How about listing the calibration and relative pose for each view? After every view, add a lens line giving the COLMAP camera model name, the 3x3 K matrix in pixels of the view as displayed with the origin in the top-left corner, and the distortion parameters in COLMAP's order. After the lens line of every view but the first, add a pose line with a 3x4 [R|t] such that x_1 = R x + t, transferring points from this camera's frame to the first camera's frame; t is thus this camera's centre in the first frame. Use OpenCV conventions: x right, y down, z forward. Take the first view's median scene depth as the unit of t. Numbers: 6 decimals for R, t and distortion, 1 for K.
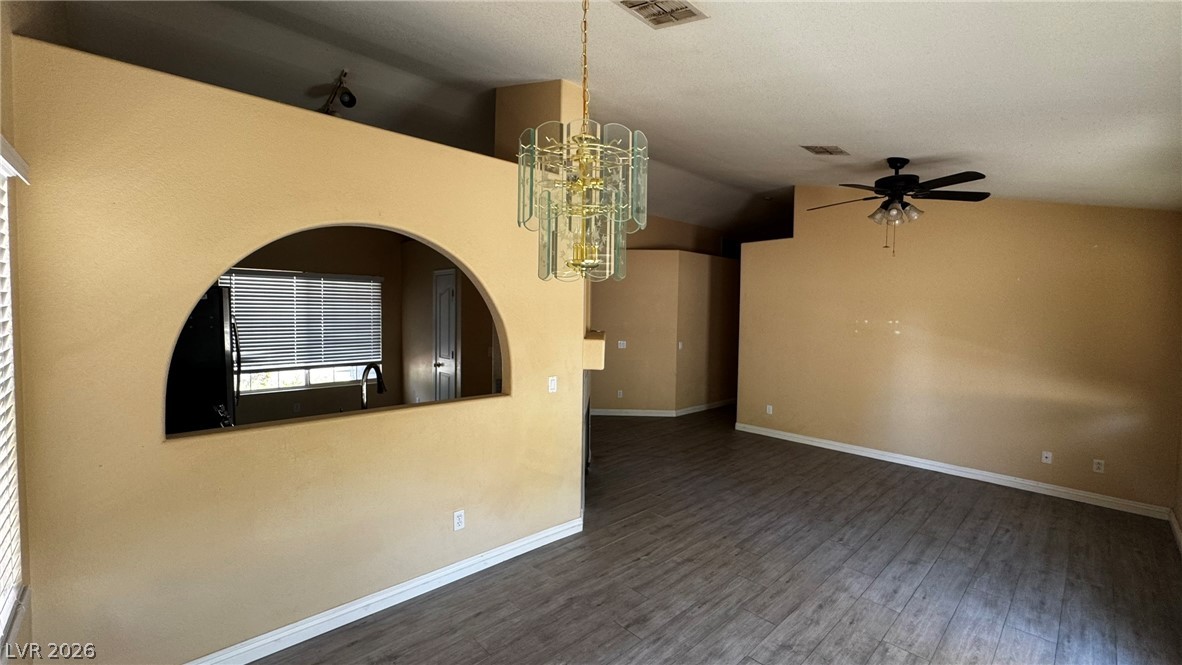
lens RADIAL K [[475.5, 0, 590.7], [0, 475.5, 331.7], [0, 0, 1]] dist [-0.000288, -0.000968]
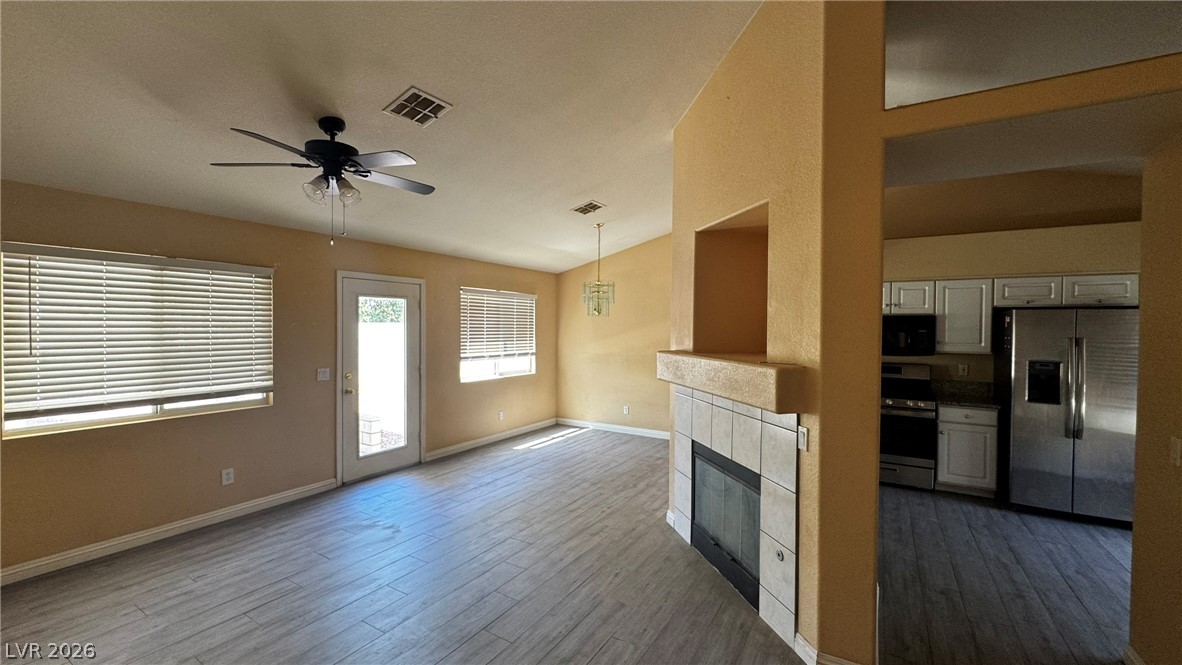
lens RADIAL K [[475.5, 0, 592.1], [0, 475.5, 332.7], [0, 0, 1]] dist [-0.000288, -0.000968]
pose [[-0.961542, -0.020031, -0.273927, 0.502570], [-0.035411, 0.998055, 0.051315, -0.080223], [0.272367, 0.059042, -0.960380, 2.161674]]
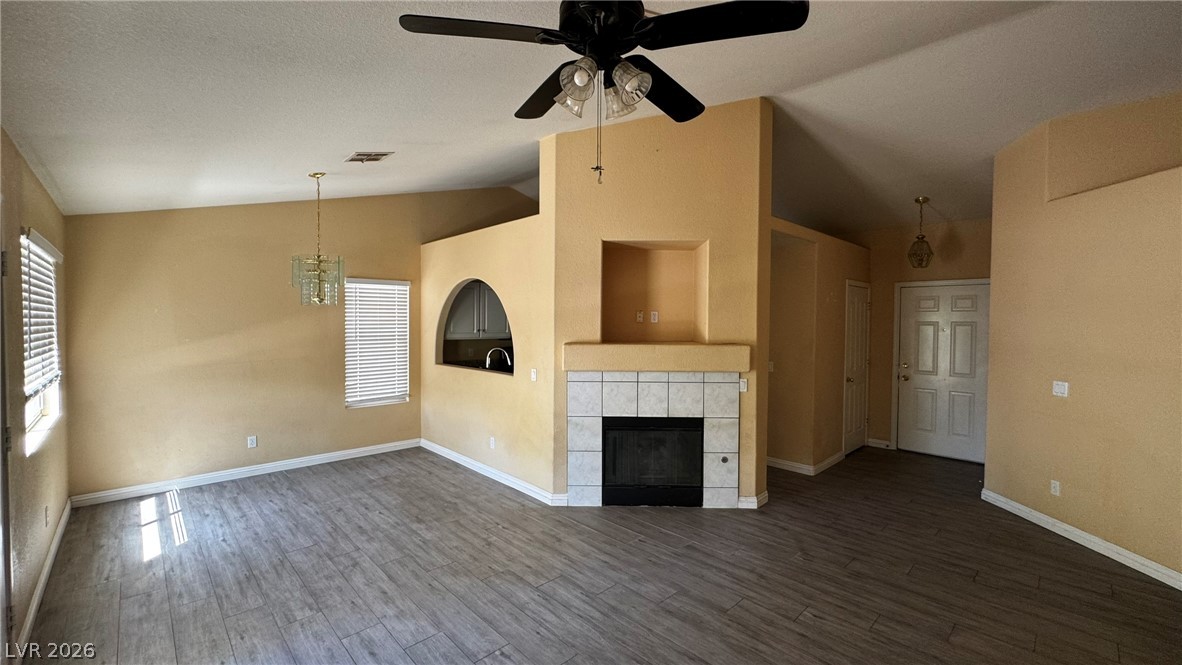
lens RADIAL K [[475.5, 0, 589.8], [0, 475.5, 327.8], [0, 0, 1]] dist [-0.000288, -0.000968]
pose [[0.017703, -0.001899, -0.999841, 1.251063], [-0.049970, 0.998747, -0.002782, -0.022915], [0.998594, 0.050011, 0.017586, 1.137939]]
